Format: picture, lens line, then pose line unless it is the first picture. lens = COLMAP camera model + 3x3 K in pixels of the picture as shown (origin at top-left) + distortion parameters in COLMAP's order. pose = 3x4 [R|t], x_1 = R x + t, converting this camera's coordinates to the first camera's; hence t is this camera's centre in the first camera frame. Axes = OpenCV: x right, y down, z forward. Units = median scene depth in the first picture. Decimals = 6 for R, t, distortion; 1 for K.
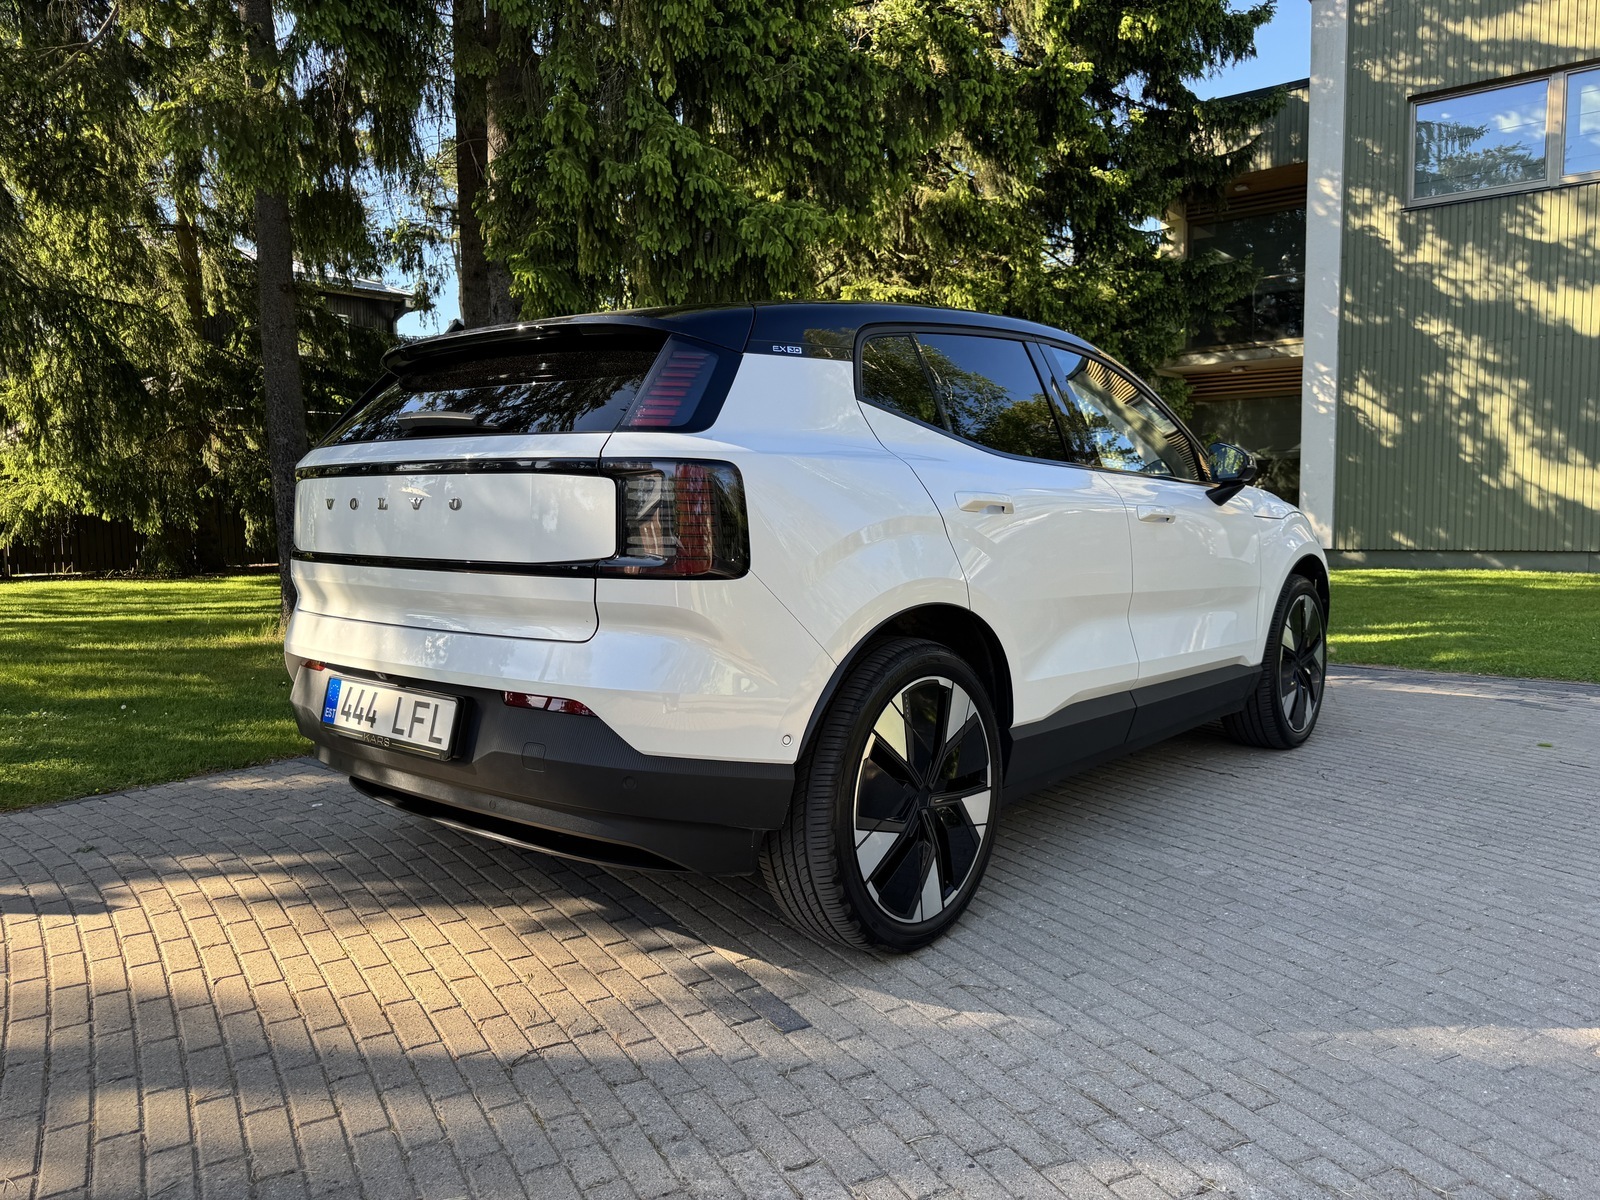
lens RADIAL K [[1297.2, 0, 806.7], [0, 1297.2, 593.6], [0, 0, 1]] dist [-0.033765, -0.013239]
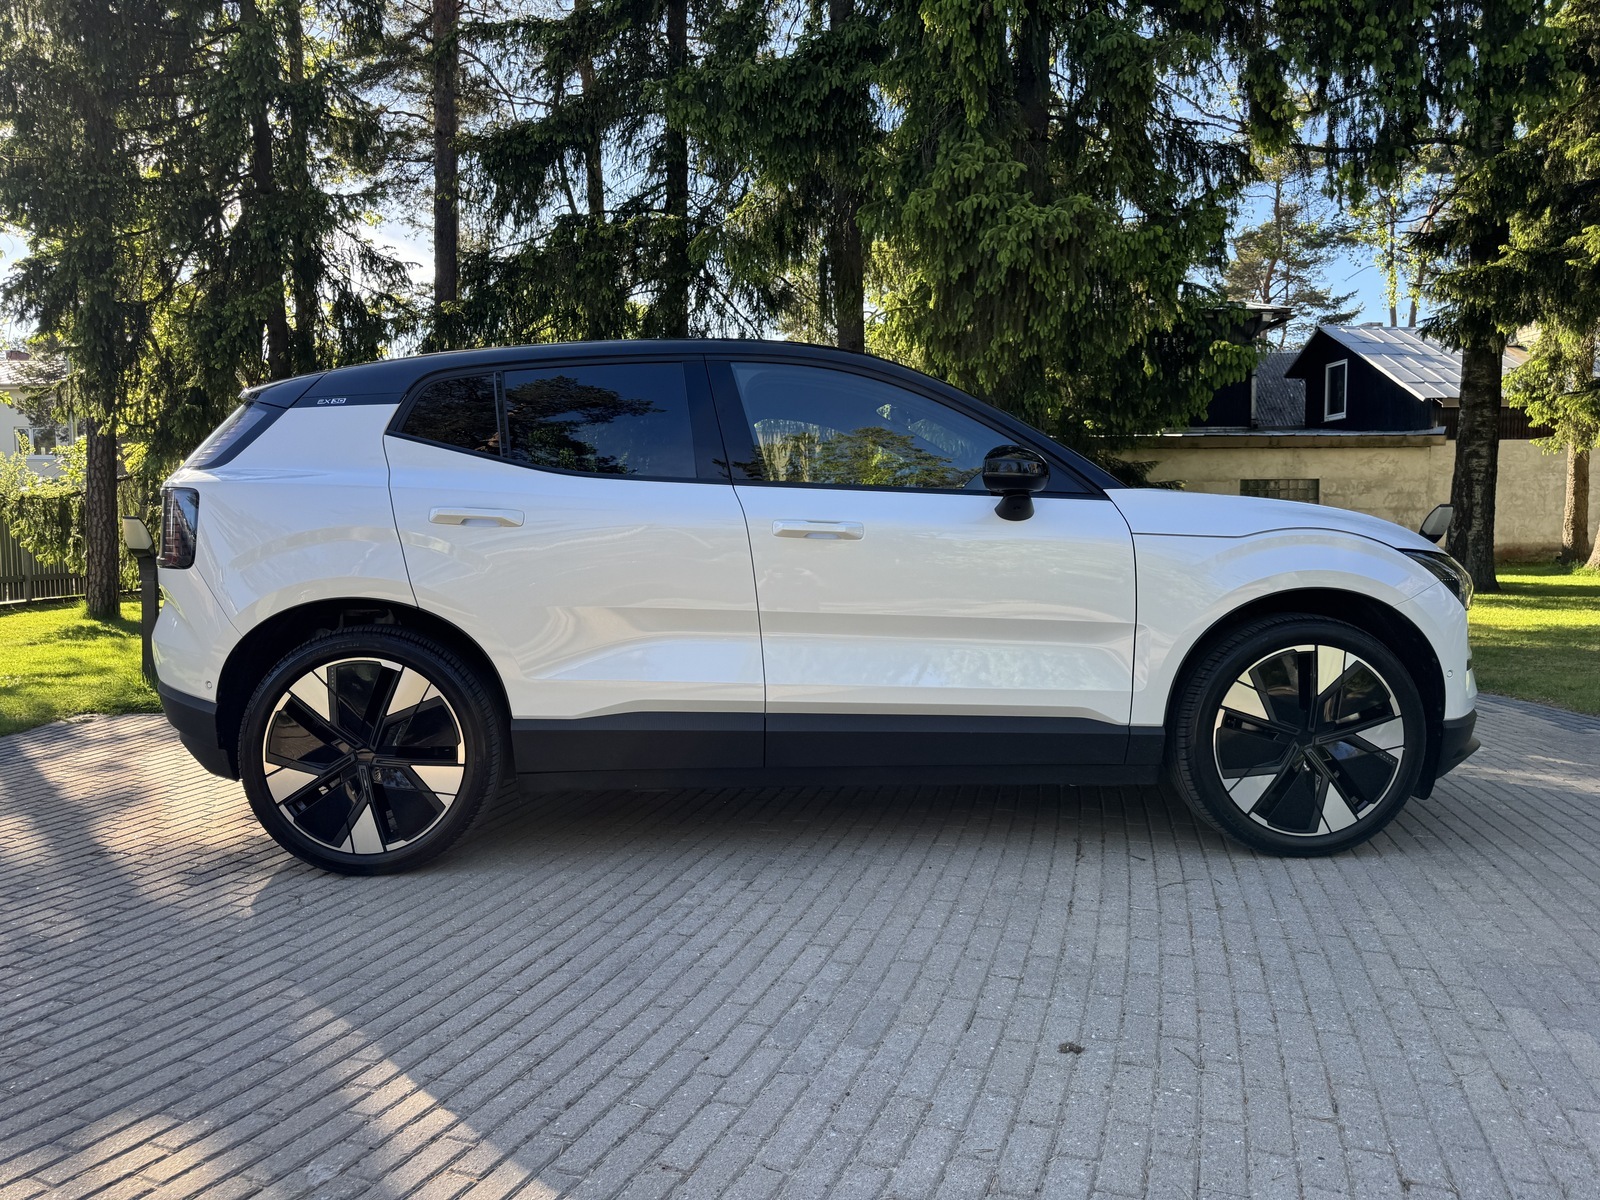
lens RADIAL K [[1291.1, 0, 803.2], [0, 1291.1, 610.4], [0, 0, 1]] dist [-0.003883, -0.058264]
pose [[0.645567, 0.062431, -0.761148, 1.050893], [-0.059460, 0.997737, 0.031405, -0.036157], [0.761386, 0.024984, 0.647817, 0.420363]]
